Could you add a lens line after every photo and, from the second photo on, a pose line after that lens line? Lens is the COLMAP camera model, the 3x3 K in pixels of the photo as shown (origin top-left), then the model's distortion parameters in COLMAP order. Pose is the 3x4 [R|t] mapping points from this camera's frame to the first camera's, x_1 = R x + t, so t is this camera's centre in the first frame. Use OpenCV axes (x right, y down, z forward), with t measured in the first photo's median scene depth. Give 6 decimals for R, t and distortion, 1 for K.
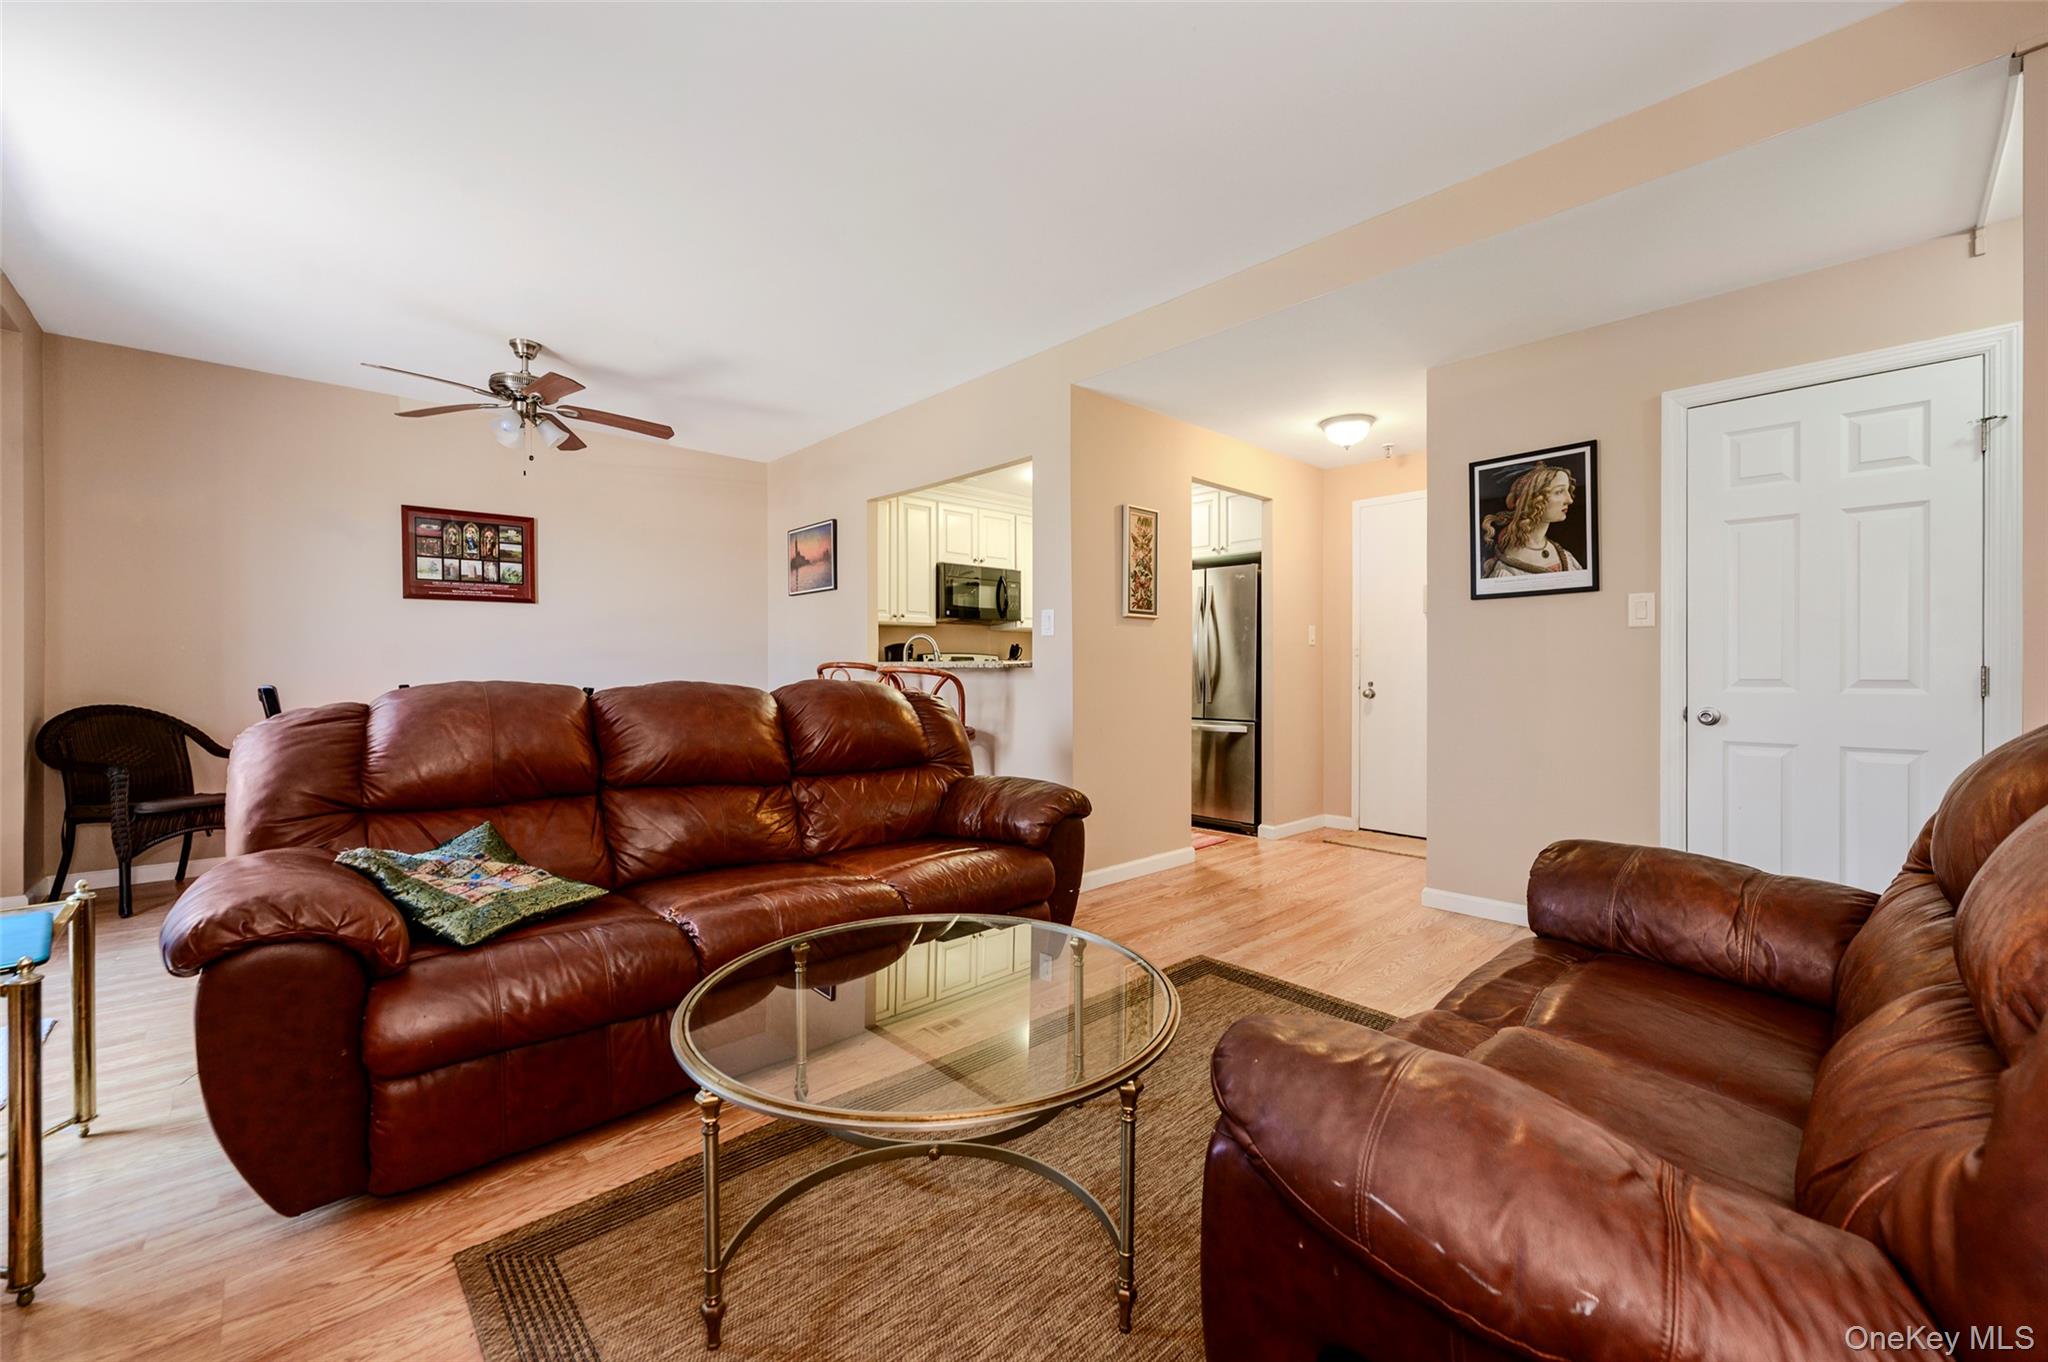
lens RADIAL K [[824.7, 0, 1038.2], [0, 824.7, 672.6], [0, 0, 1]] dist [-0.001163, -0.000161]
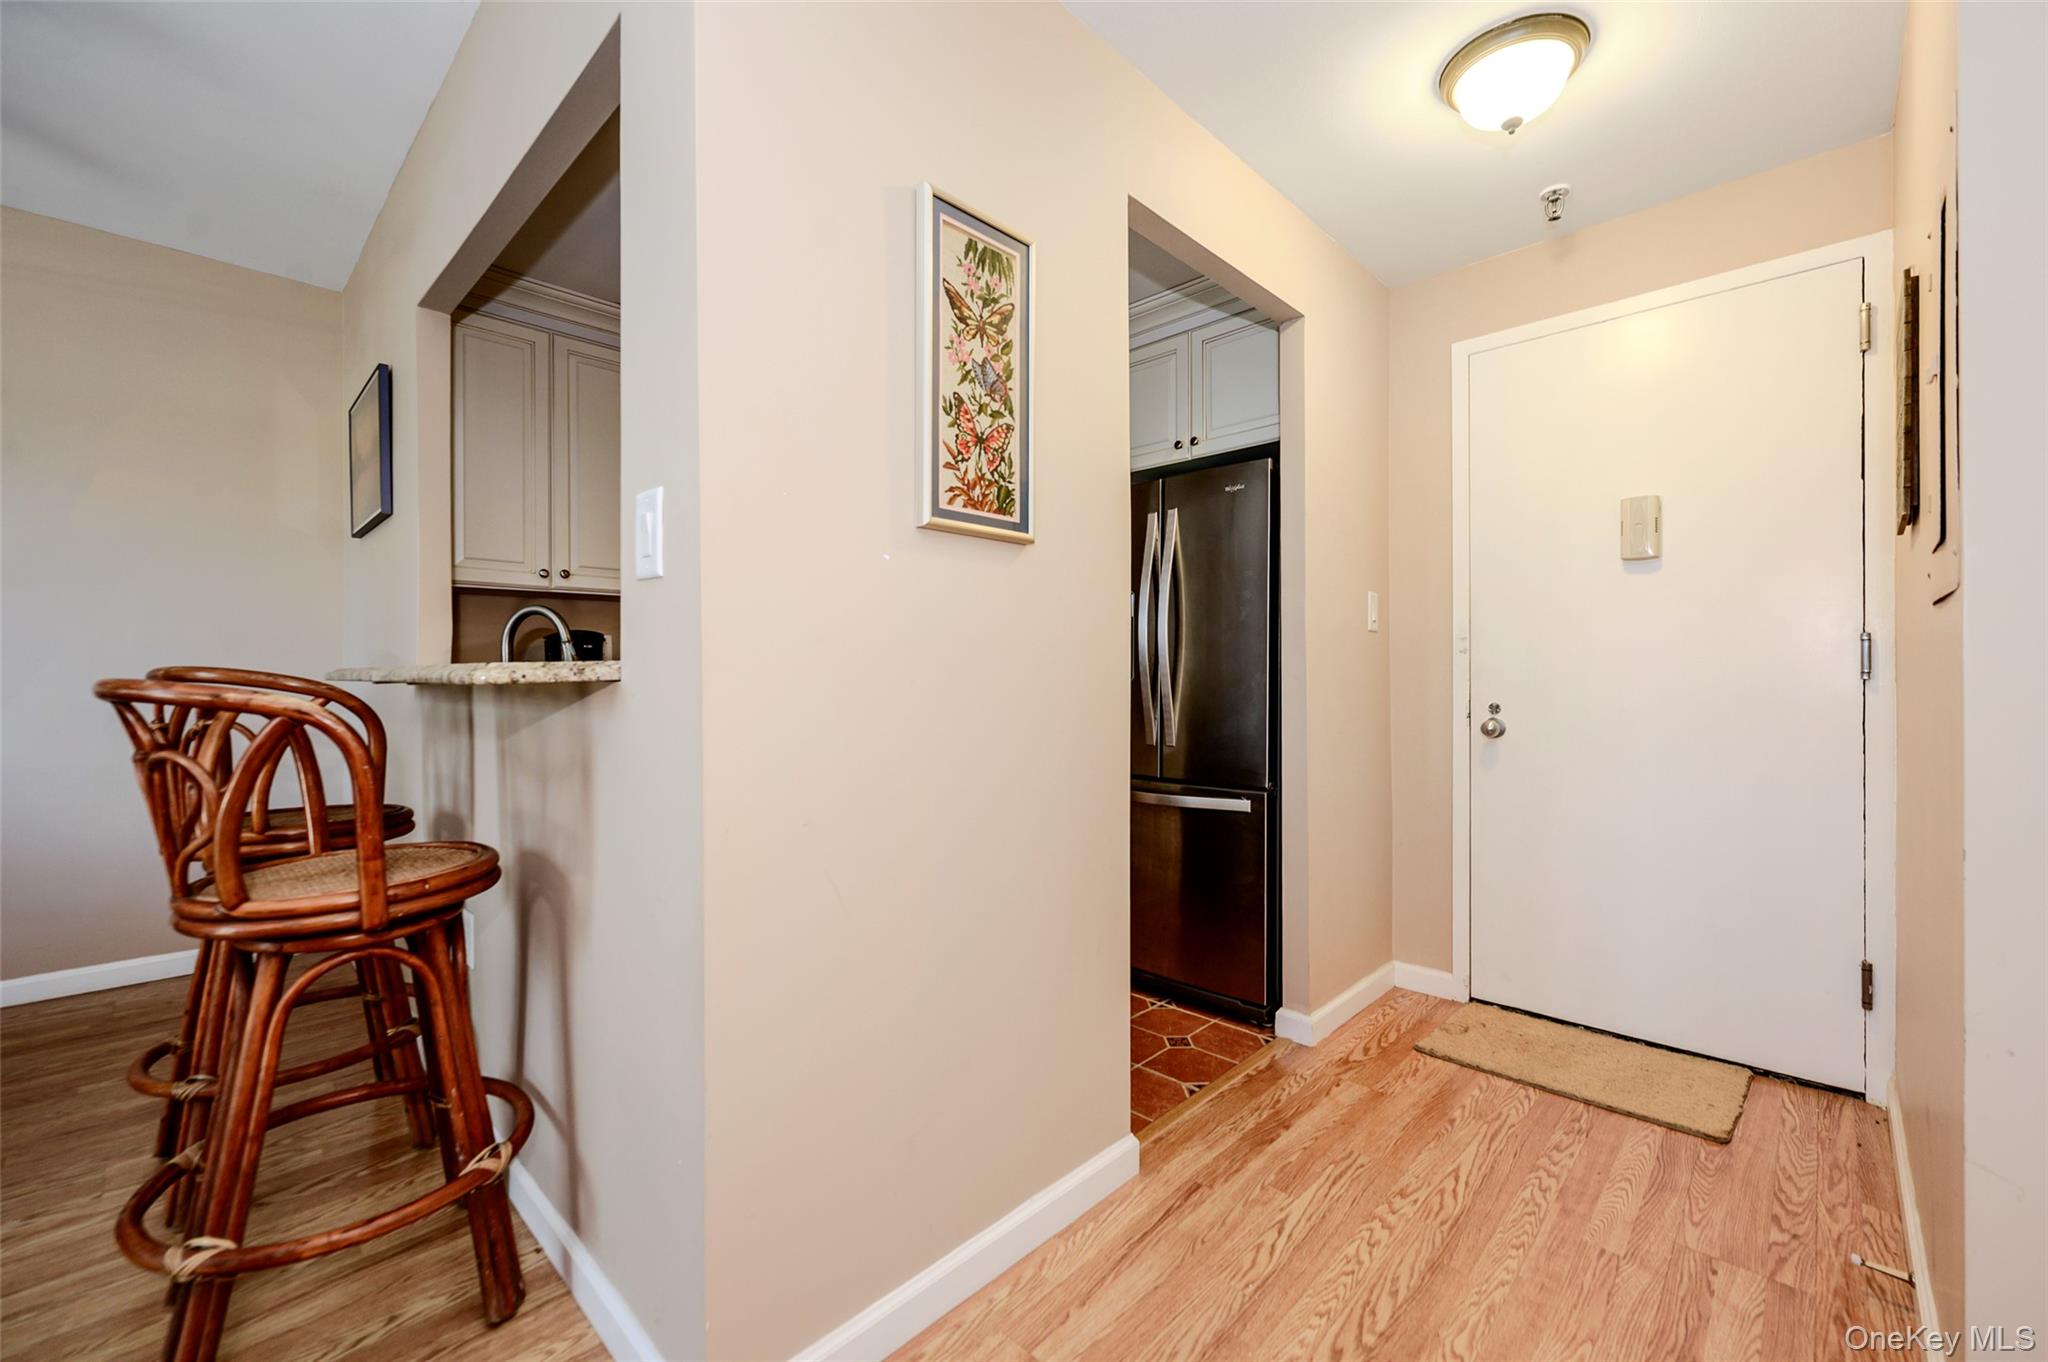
lens RADIAL K [[824.7, 0, 1038.2], [0, 824.7, 672.6], [0, 0, 1]] dist [-0.001163, -0.000161]
pose [[0.998614, -0.004432, 0.052450, 0.129453], [0.004814, 0.999963, -0.007167, -0.006718], [-0.052416, 0.007410, 0.998598, 0.648007]]
